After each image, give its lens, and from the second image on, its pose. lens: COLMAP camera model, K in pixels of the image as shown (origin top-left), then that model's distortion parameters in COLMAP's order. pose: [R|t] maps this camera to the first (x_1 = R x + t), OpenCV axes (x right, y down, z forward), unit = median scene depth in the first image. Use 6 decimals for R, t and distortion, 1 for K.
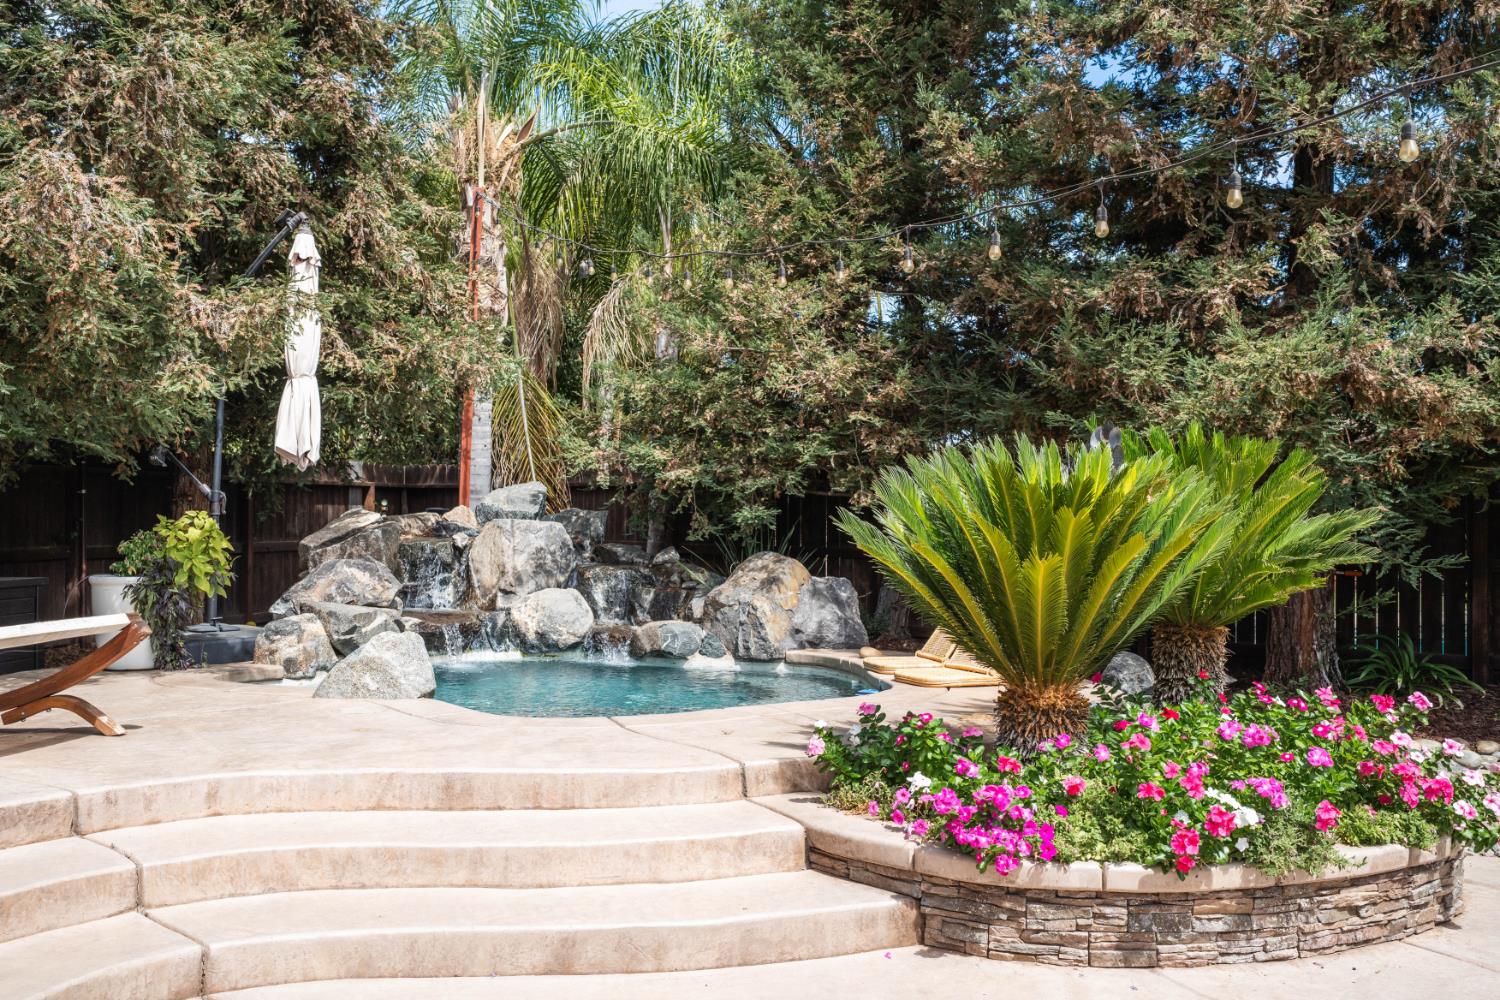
lens RADIAL K [[1461.0, 0, 751.8], [0, 1461.0, 485.6], [0, 0, 1]] dist [-0.028534, 0.092893]
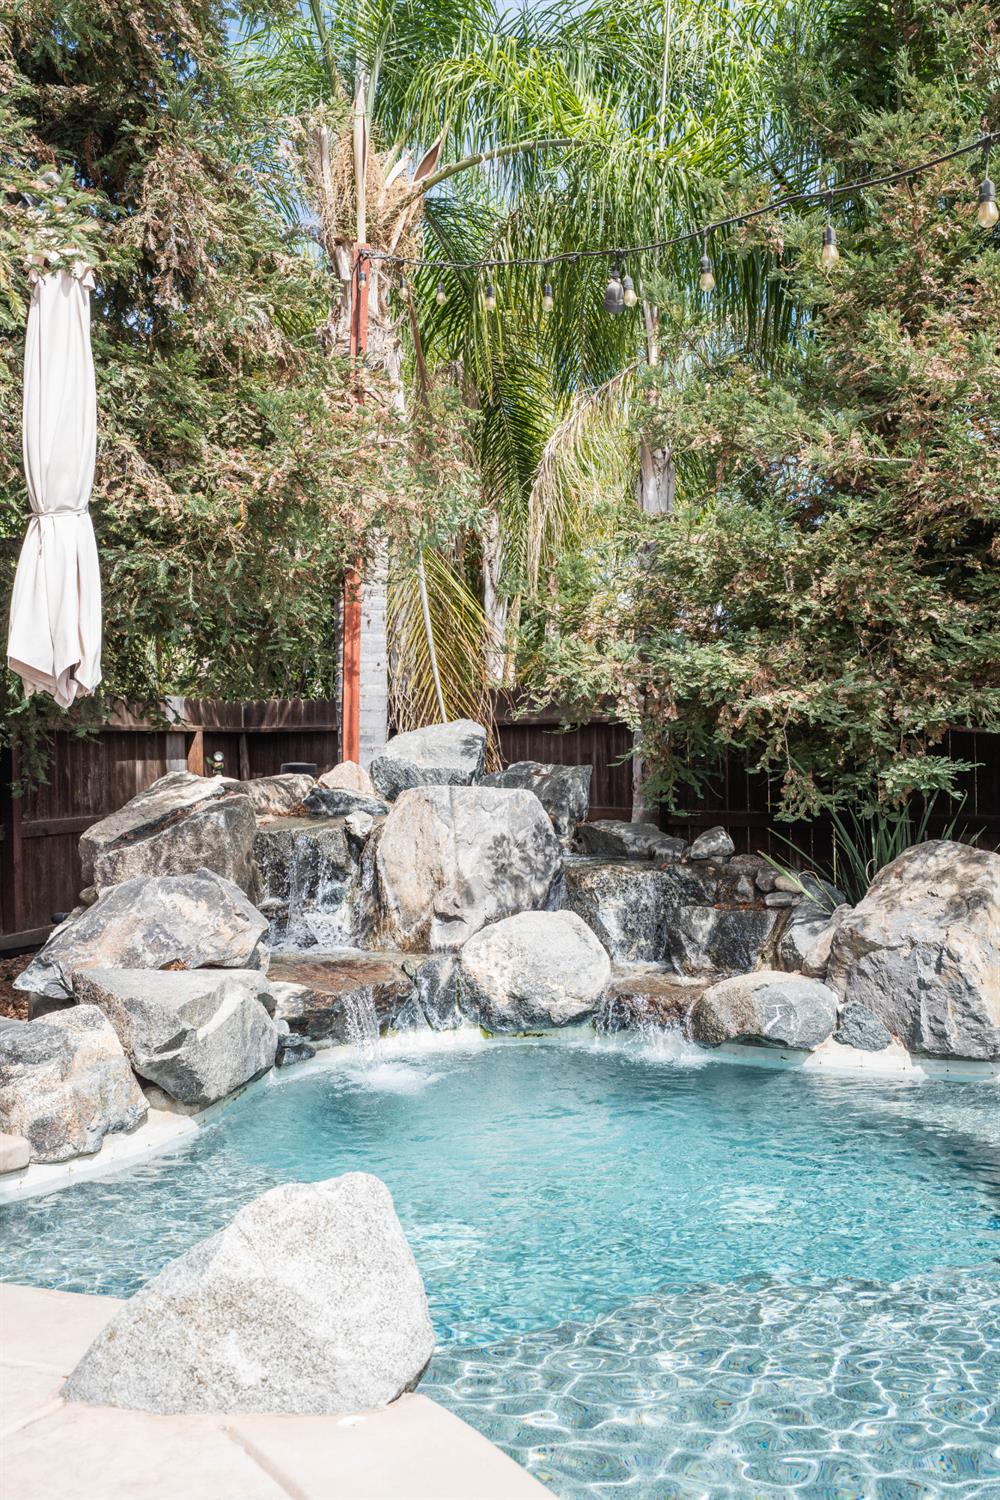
lens RADIAL K [[1444.8, 0, 500.0], [0, 1444.8, 750.0], [0, 0, 1]] dist [-0.043738, 0.118128]
pose [[0.998831, -0.020681, -0.043697, -0.131369], [0.021549, 0.999578, 0.019478, -0.001818], [0.043276, -0.020397, 0.998855, 0.481912]]
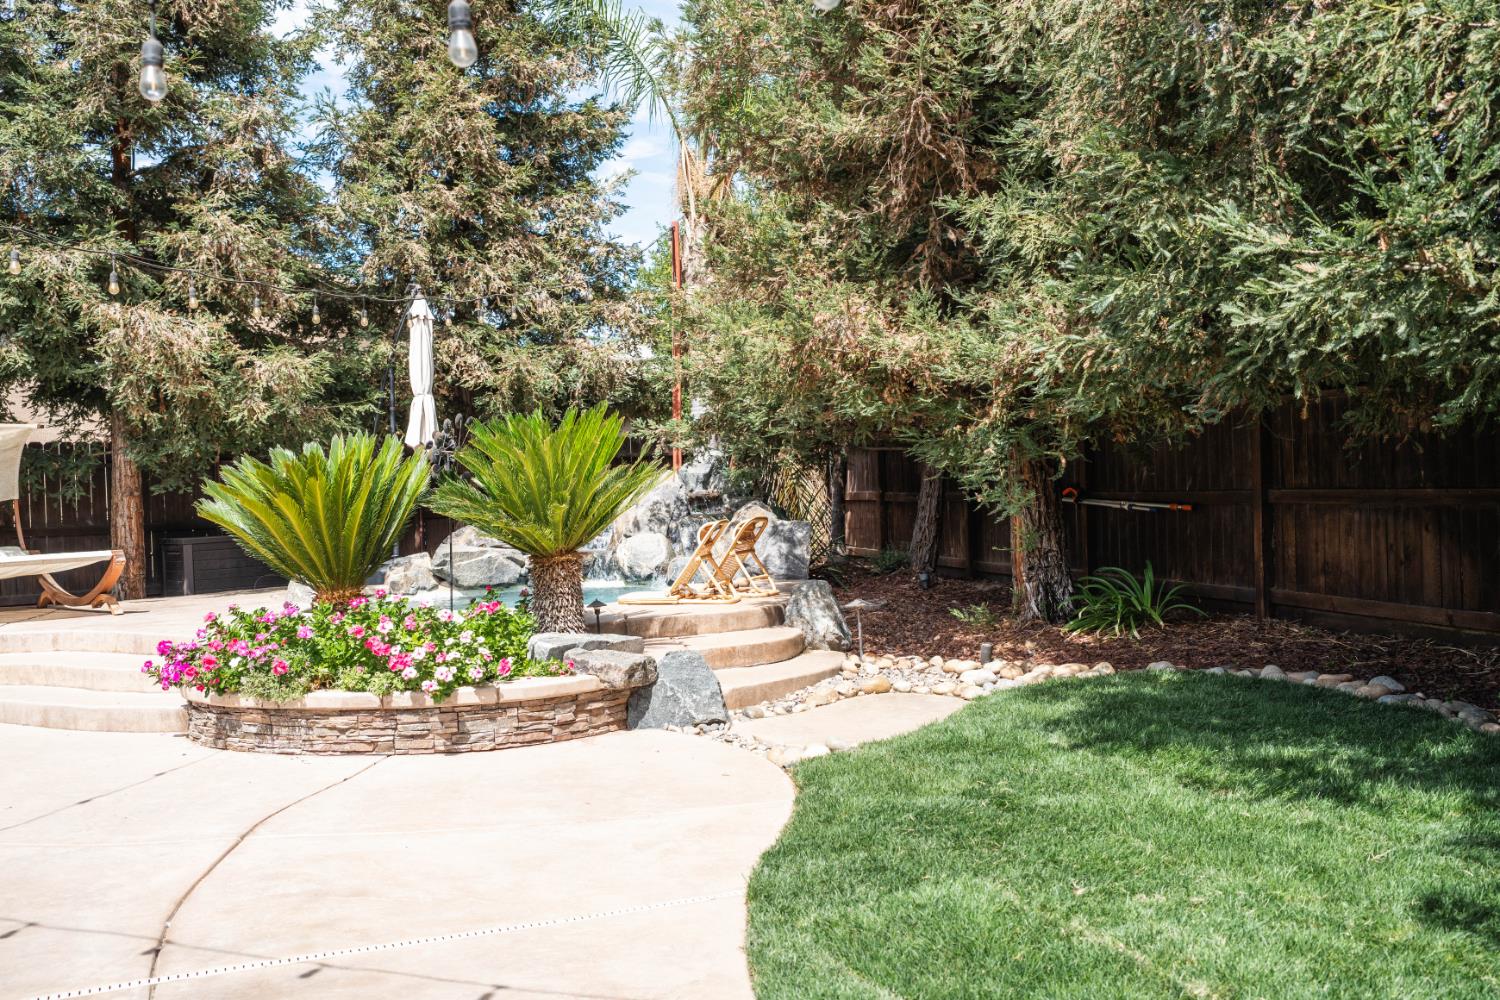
lens RADIAL K [[1529.0, 0, 750.4], [0, 1529.0, 435.9], [0, 0, 1]] dist [-0.023408, 0.117699]
pose [[0.775146, -0.048132, -0.629946, 0.858387], [0.052550, 0.998551, -0.011633, 0.003708], [0.629593, -0.024086, 0.776552, -0.009530]]
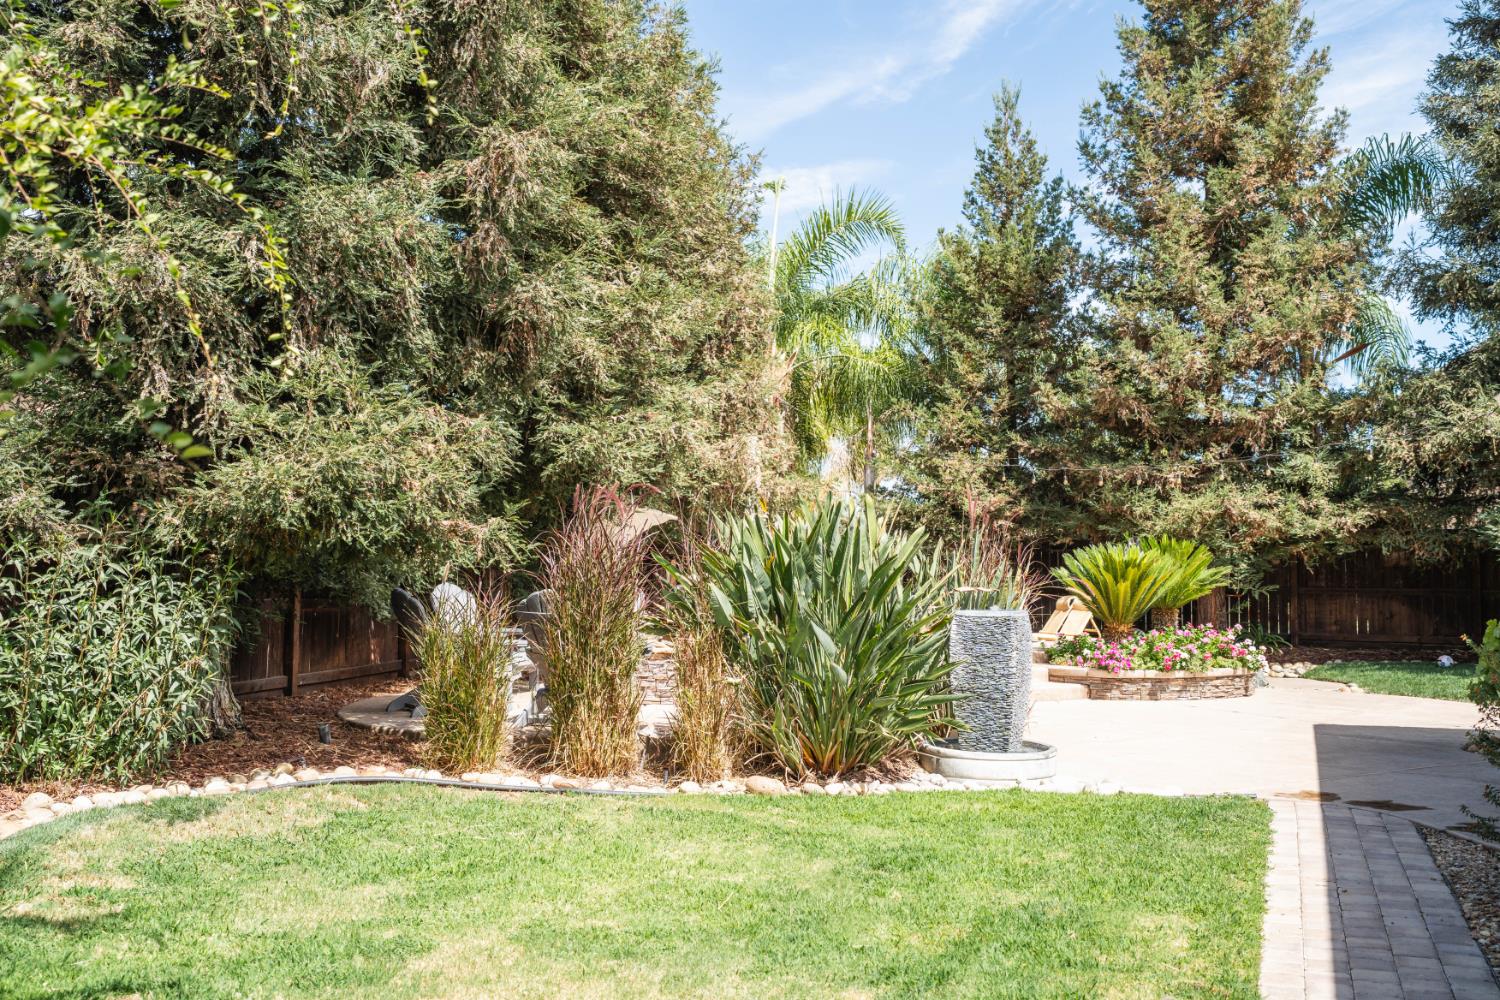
lens RADIAL K [[1494.6, 0, 750.0], [0, 1494.6, 500.0], [0, 0, 1]] dist [-0.031194, 0.034982]
pose [[0.999122, -0.004450, 0.041661, -0.370921], [0.005529, 0.999651, -0.025824, -0.025918], [-0.041532, 0.026031, 0.998798, -1.106804]]
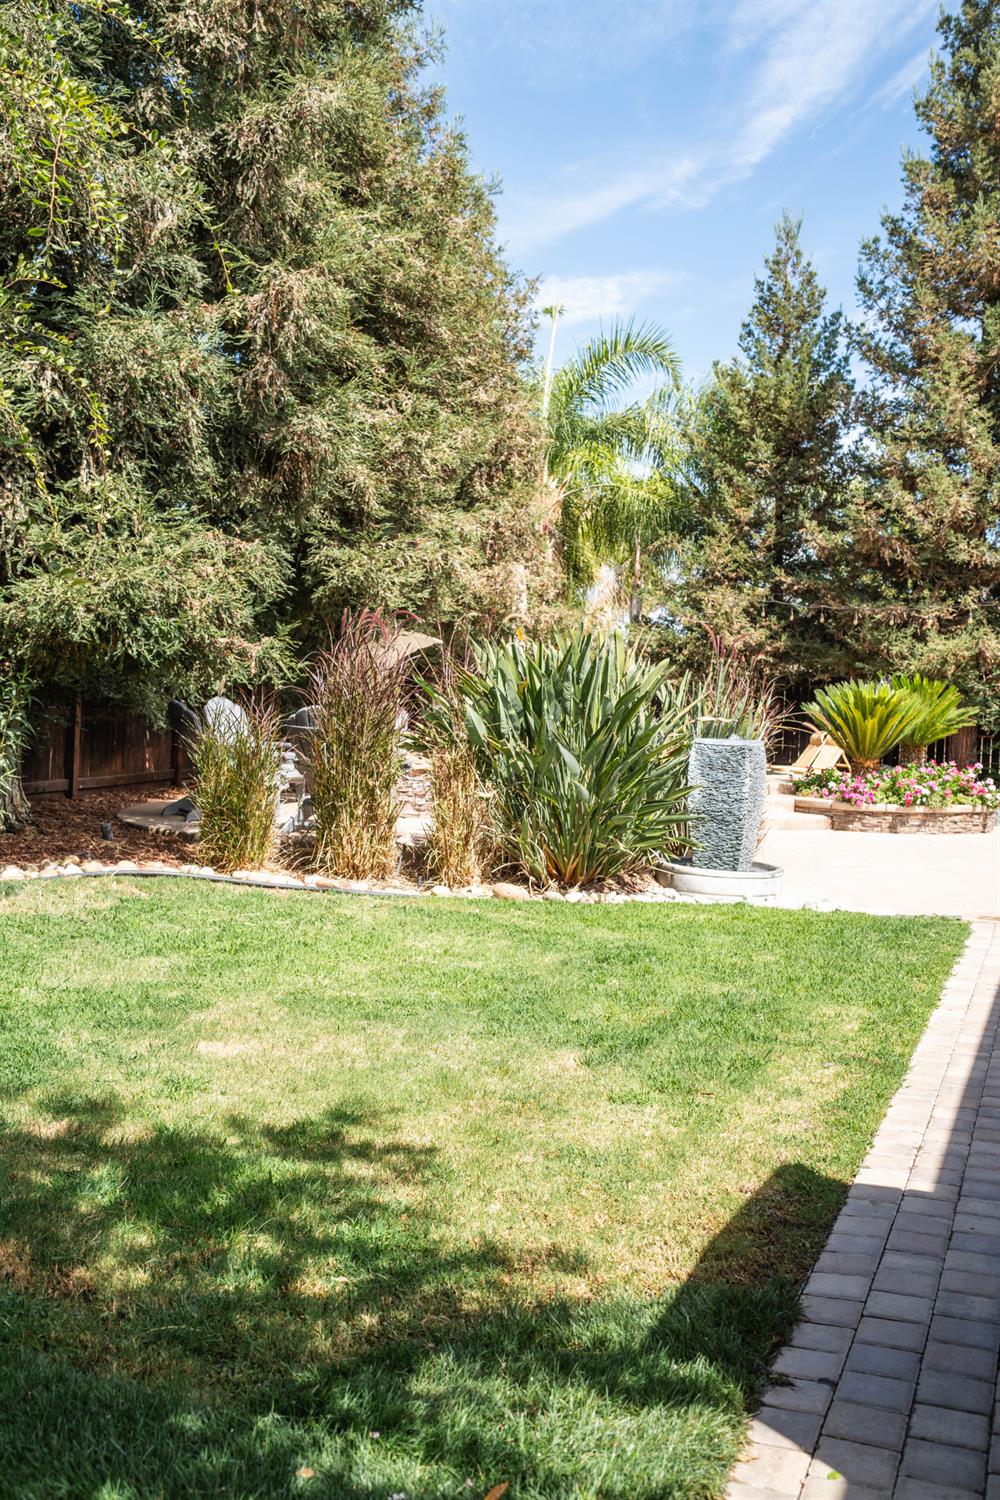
lens RADIAL K [[1529.0, 0, 499.1], [0, 1529.0, 755.5], [0, 0, 1]] dist [-0.023408, 0.117699]
pose [[0.999272, 0.026434, 0.027500, -0.362065], [-0.028049, 0.997799, 0.060090, -0.026667], [-0.025851, -0.060817, 0.997814, -1.204908]]
